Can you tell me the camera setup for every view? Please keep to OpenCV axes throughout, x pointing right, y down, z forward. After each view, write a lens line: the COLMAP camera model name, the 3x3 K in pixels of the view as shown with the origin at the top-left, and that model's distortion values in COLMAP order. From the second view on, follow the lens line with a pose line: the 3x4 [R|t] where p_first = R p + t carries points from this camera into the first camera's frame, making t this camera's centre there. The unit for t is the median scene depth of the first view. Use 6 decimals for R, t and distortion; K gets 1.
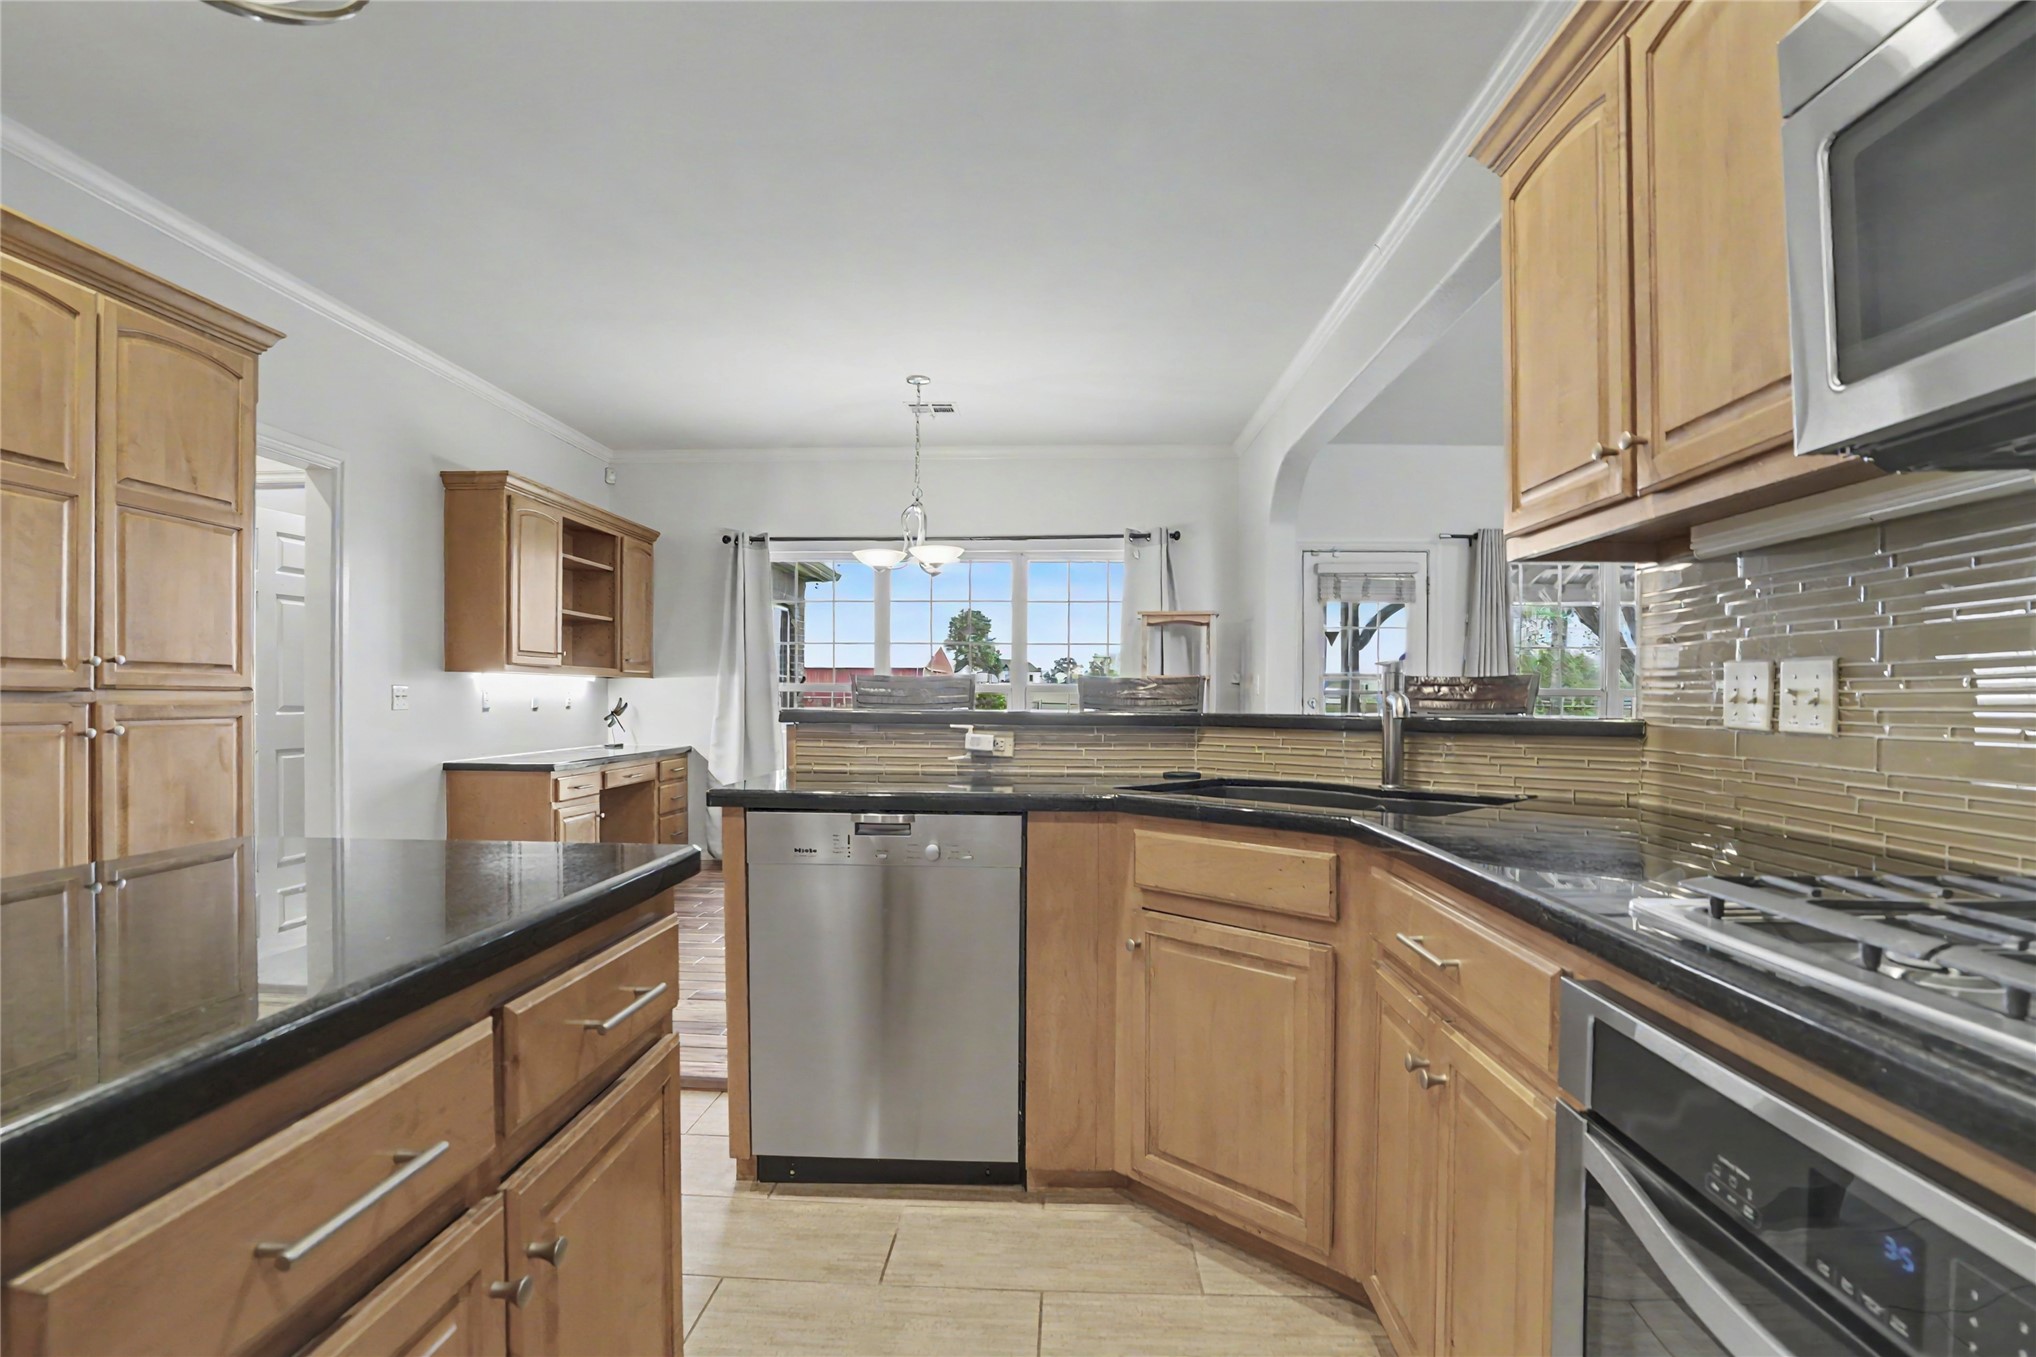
lens RADIAL K [[1002.0, 0, 1003.8], [0, 1002.0, 708.7], [0, 0, 1]] dist [-0.033838, 0.005075]
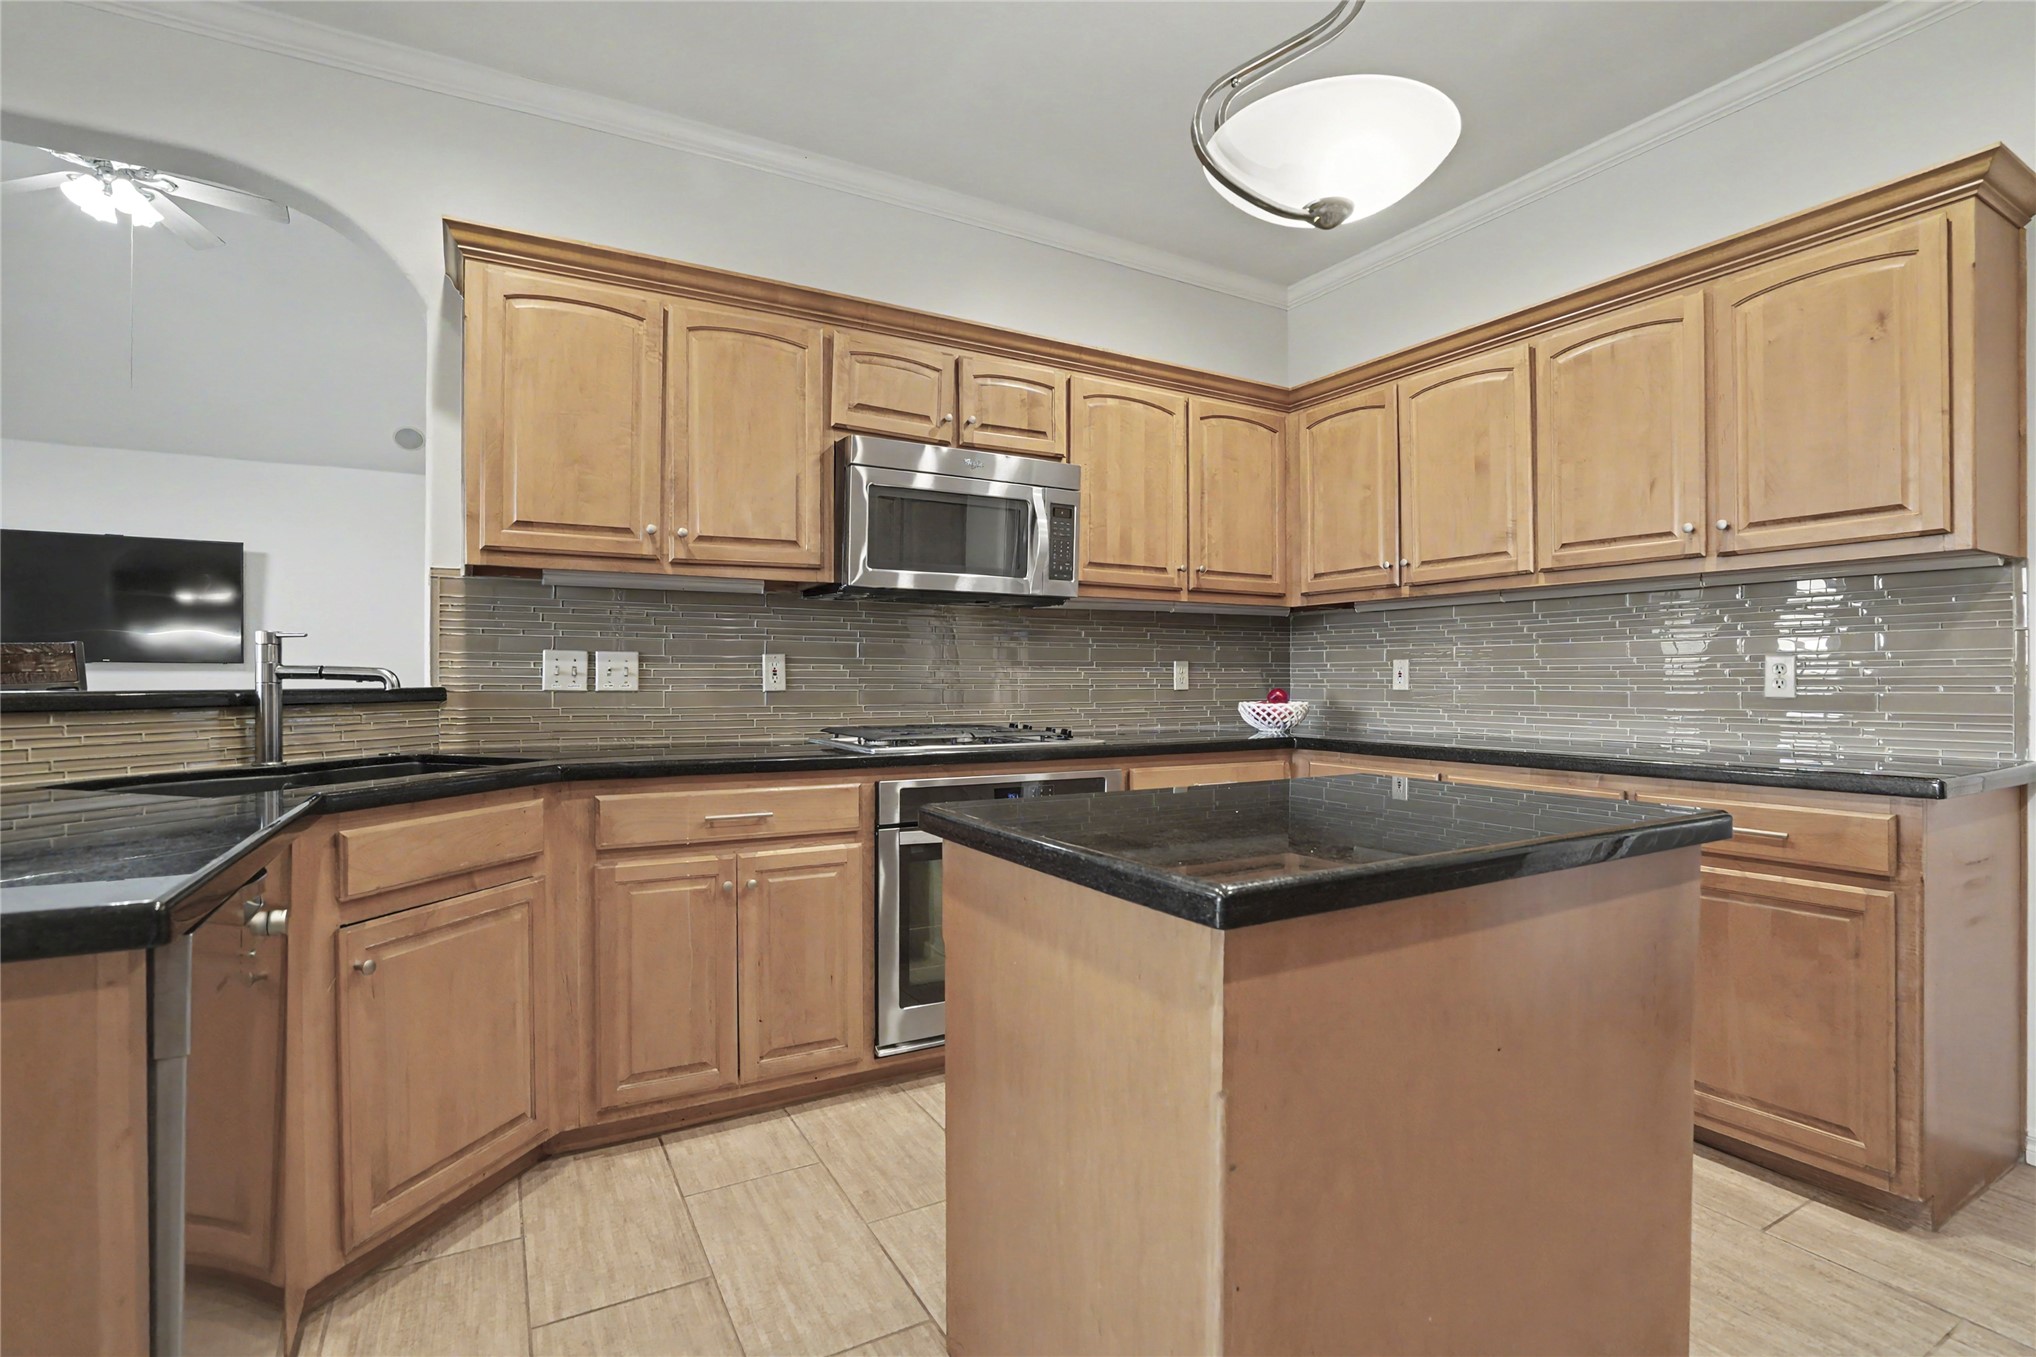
lens RADIAL K [[1002.0, 0, 1013.8], [0, 1002.0, 690.2], [0, 0, 1]] dist [-0.033838, 0.005075]
pose [[-0.544798, -0.016189, 0.838411, -0.637431], [0.006440, 0.999703, 0.023488, -0.008715], [-0.838543, 0.018195, -0.544532, 0.747956]]
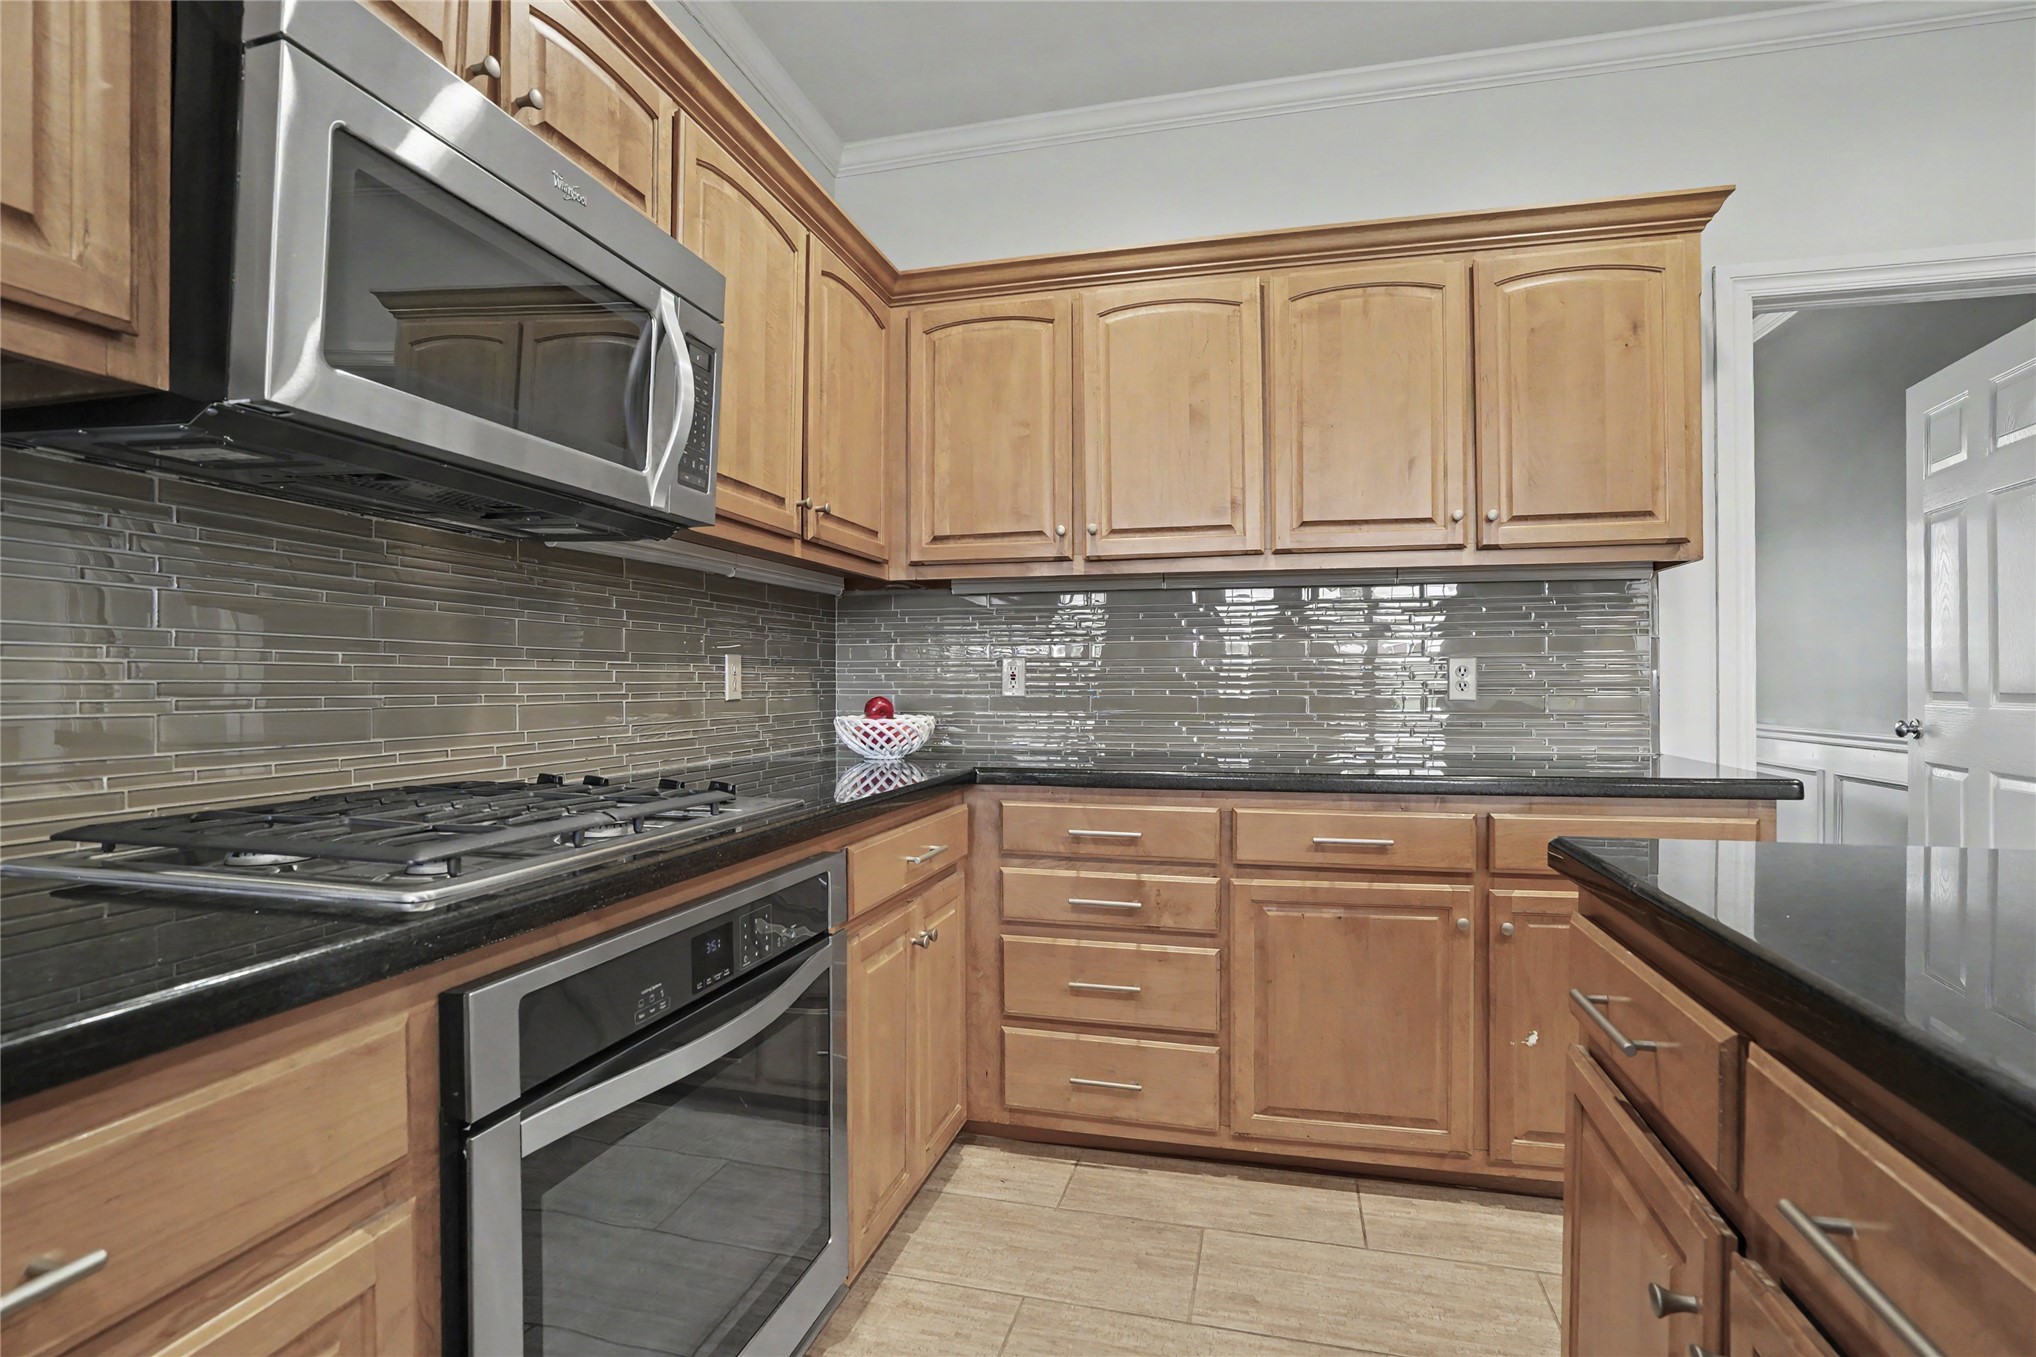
lens RADIAL K [[1002.0, 0, 1030.9], [0, 1002.0, 683.8], [0, 0, 1]] dist [-0.033838, 0.005075]
pose [[-0.984126, -0.005733, 0.177381, -0.020782], [-0.003239, 0.999892, 0.014346, -0.002714], [-0.177444, 0.013543, -0.984038, 0.616441]]
